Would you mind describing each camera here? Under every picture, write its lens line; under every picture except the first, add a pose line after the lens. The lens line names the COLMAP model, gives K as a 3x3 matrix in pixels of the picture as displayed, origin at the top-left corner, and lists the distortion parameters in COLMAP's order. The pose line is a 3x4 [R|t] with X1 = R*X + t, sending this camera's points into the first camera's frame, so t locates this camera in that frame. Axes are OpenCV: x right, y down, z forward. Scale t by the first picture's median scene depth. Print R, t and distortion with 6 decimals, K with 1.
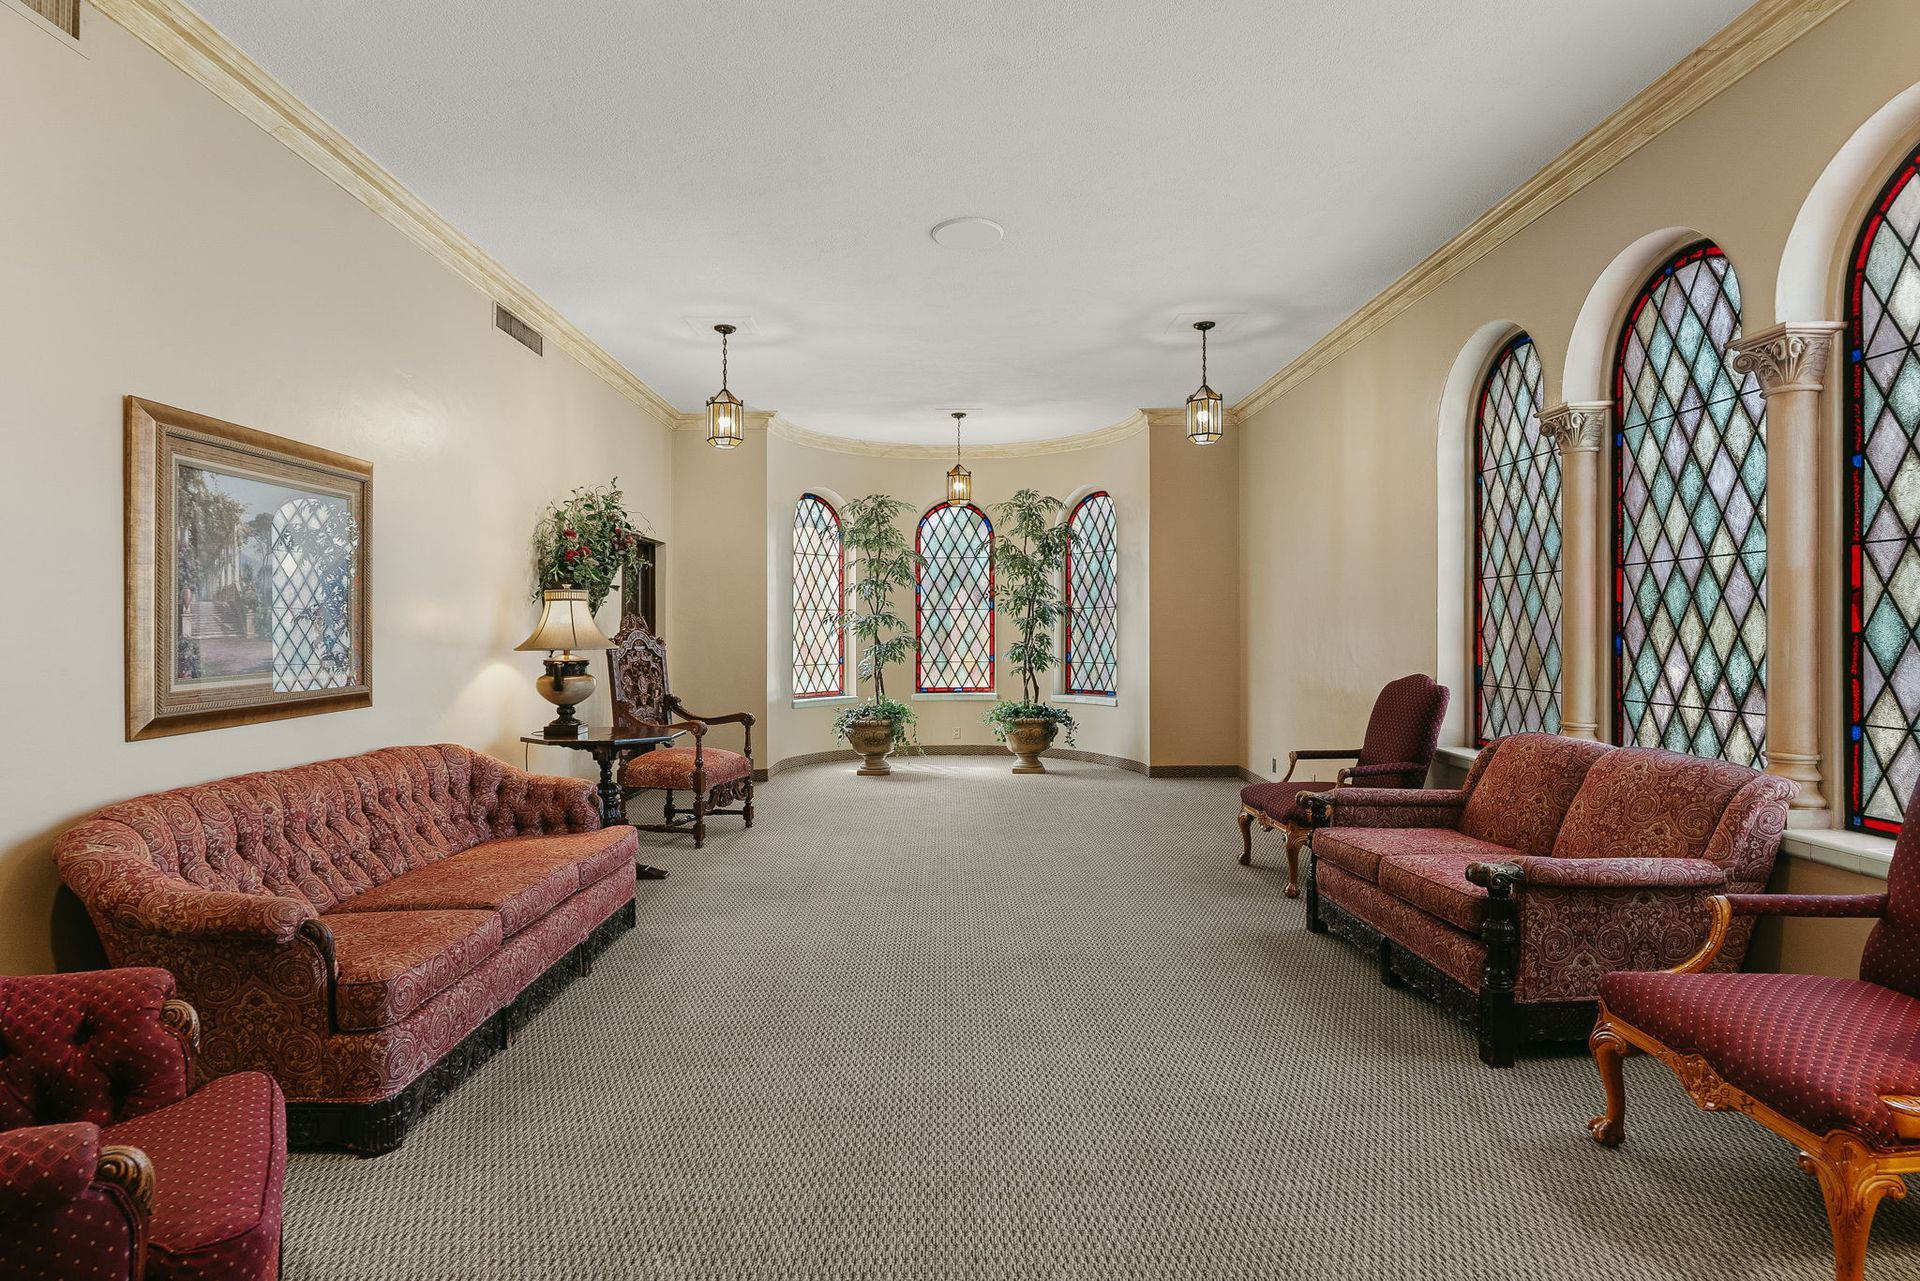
lens RADIAL K [[979.6, 0, 959.5], [0, 979.6, 626.1], [0, 0, 1]] dist [-0.000490, 0.001334]
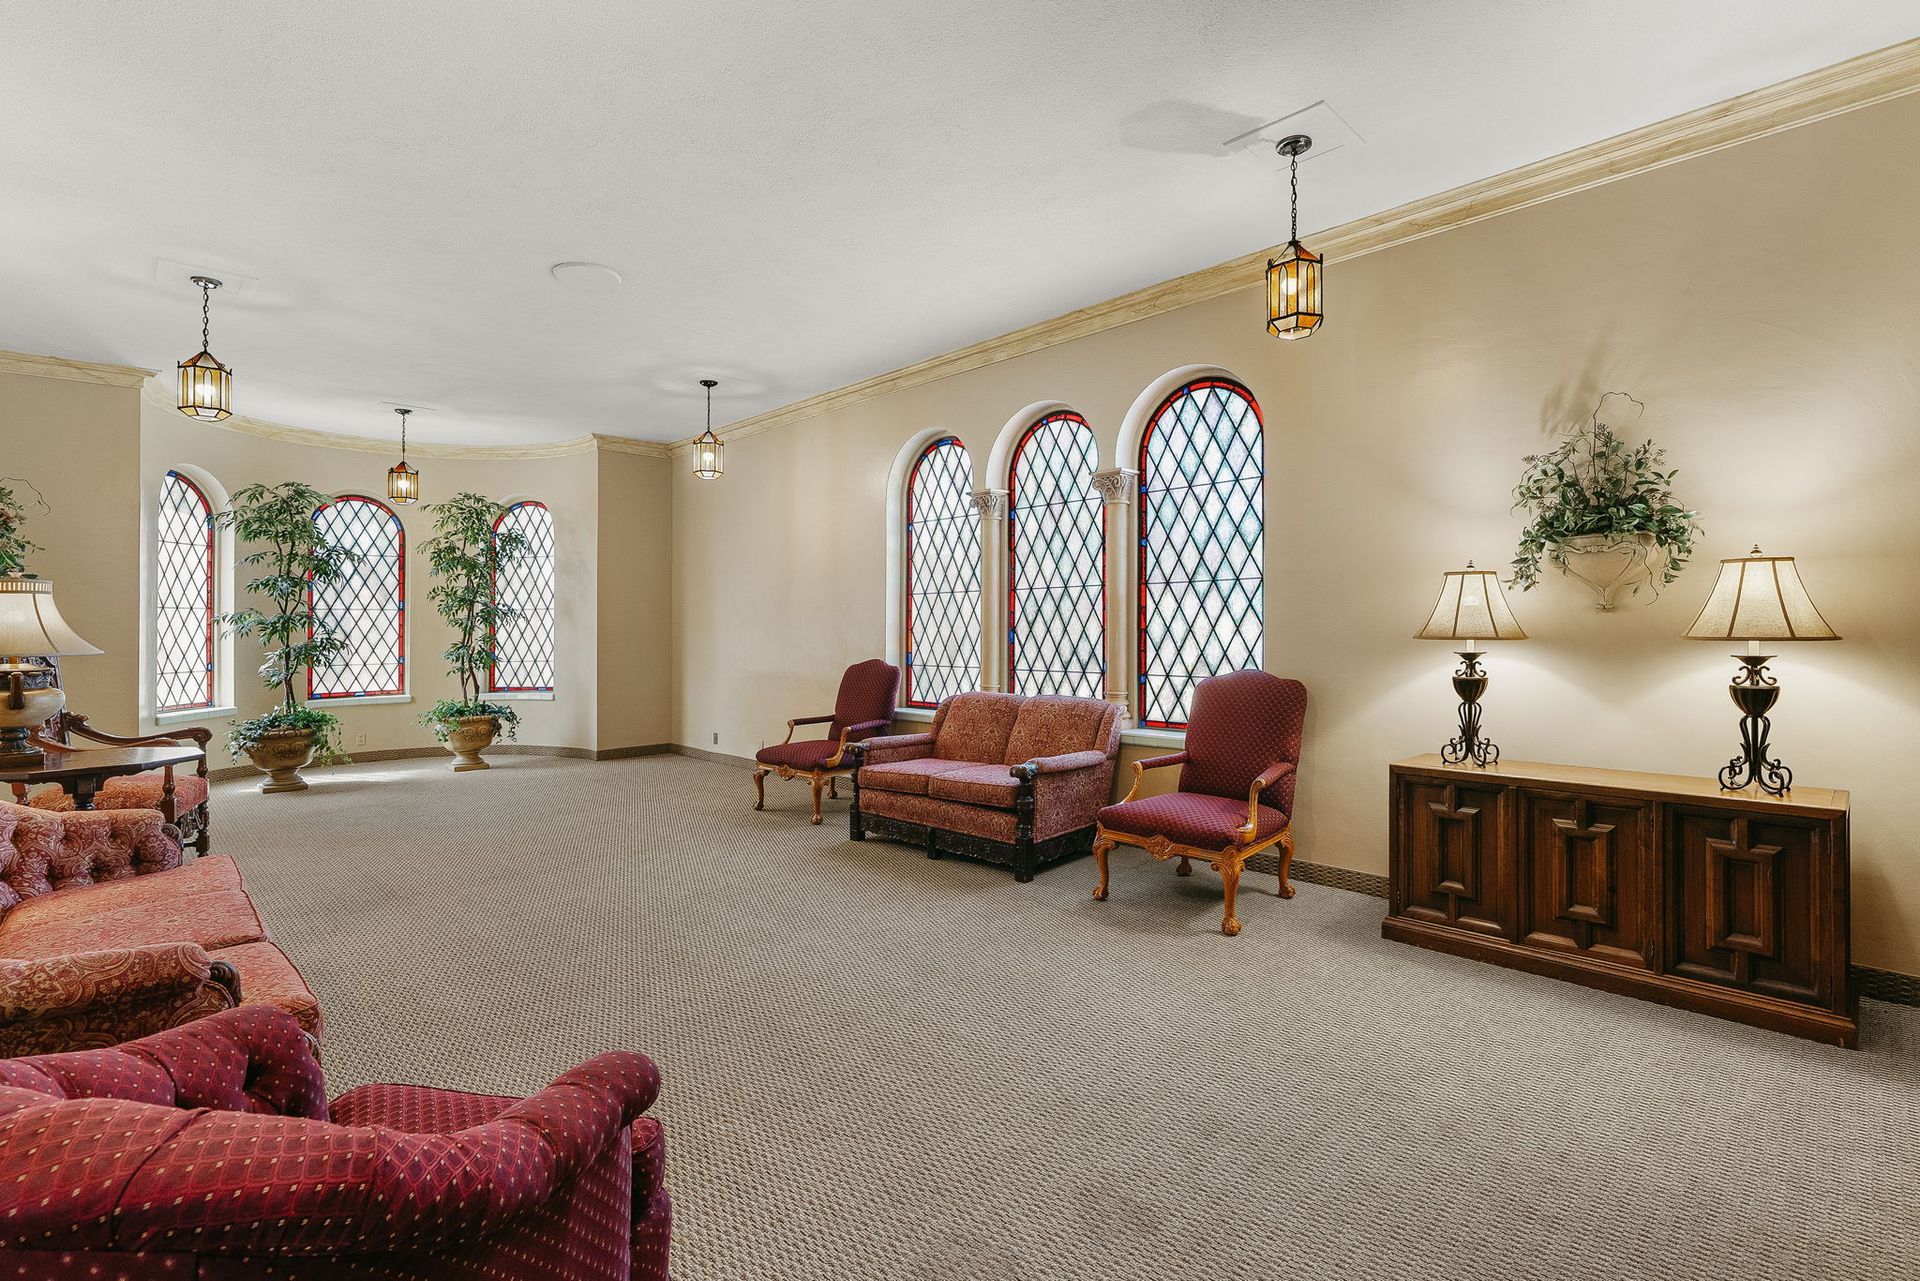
lens RADIAL K [[856.9, 0, 958.3], [0, 856.9, 630.1], [0, 0, 1]] dist [-0.000782, 0.000580]
pose [[0.729191, -0.003854, 0.684299, -0.339681], [0.001515, 0.999991, 0.004017, 0.001298], [-0.684308, -0.001893, 0.729190, -0.006224]]
